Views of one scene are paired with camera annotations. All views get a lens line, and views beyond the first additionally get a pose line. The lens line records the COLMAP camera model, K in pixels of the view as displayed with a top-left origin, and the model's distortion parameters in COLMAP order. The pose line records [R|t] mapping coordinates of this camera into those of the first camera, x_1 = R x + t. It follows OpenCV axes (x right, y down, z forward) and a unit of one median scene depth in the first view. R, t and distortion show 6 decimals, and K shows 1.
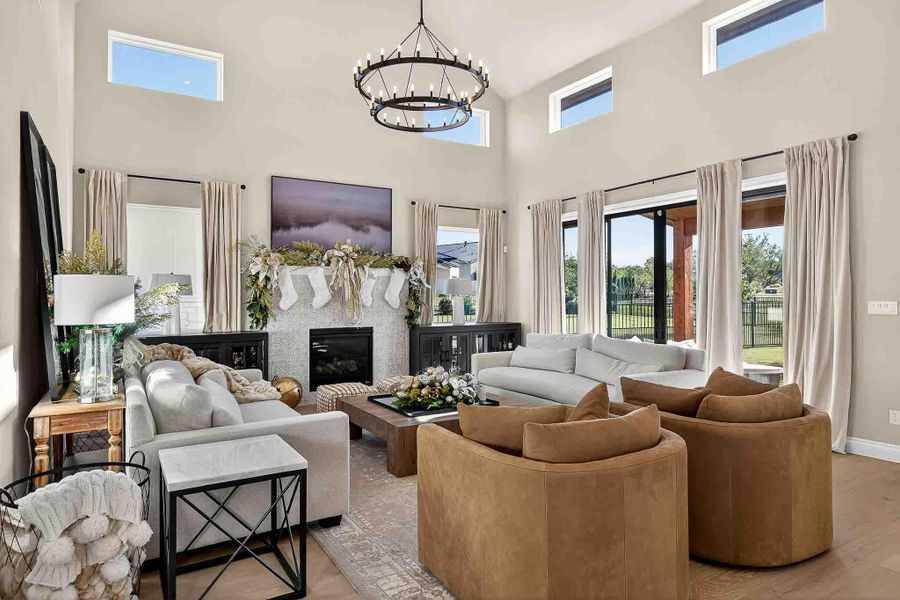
lens RADIAL K [[542.8, 0, 449.2], [0, 542.8, 283.2], [0, 0, 1]] dist [0.004337, -0.000119]
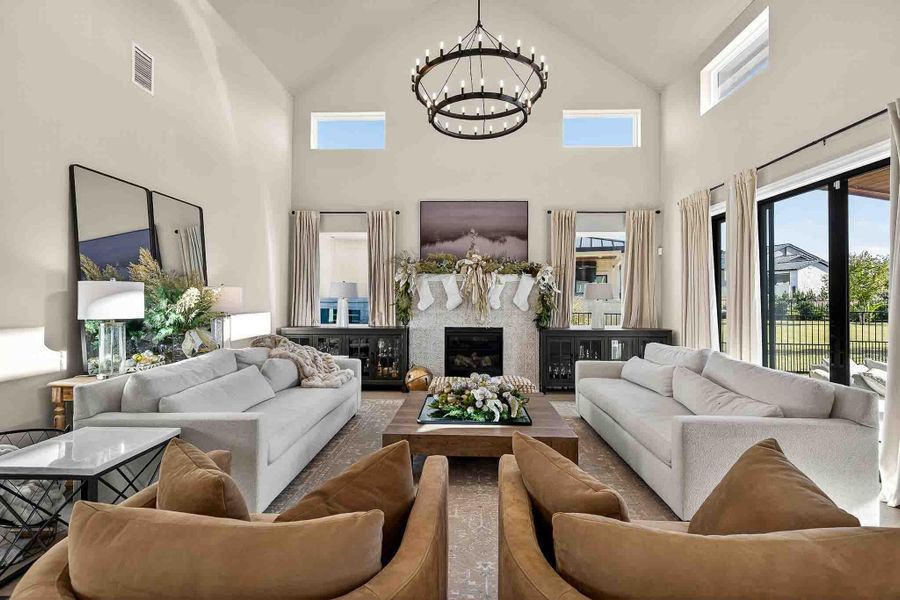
lens RADIAL K [[408.2, 0, 453.9], [0, 408.2, 290.8], [0, 0, 1]] dist [0.000520, -0.000104]
pose [[0.837644, -0.003510, -0.546205, 0.248020], [0.005074, 0.999986, 0.001356, 0.004362], [0.546192, -0.003907, 0.837651, 0.270476]]
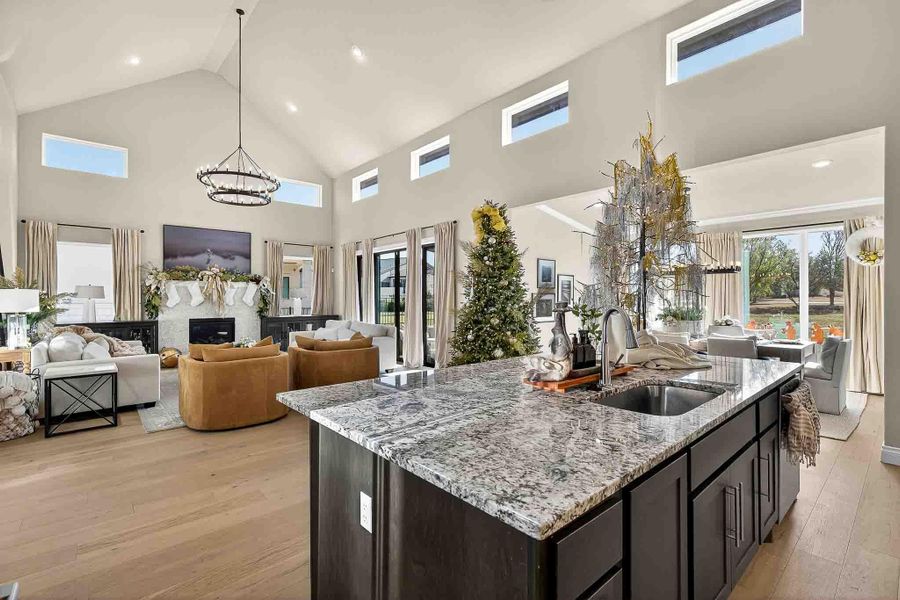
lens RADIAL K [[408.2, 0, 451.3], [0, 408.2, 297.4], [0, 0, 1]] dist [0.000520, -0.000104]
pose [[0.984492, 0.000441, 0.175430, 0.312973], [-0.004089, 0.999783, 0.020433, -0.009262], [-0.175383, -0.020834, 0.984280, -0.363530]]
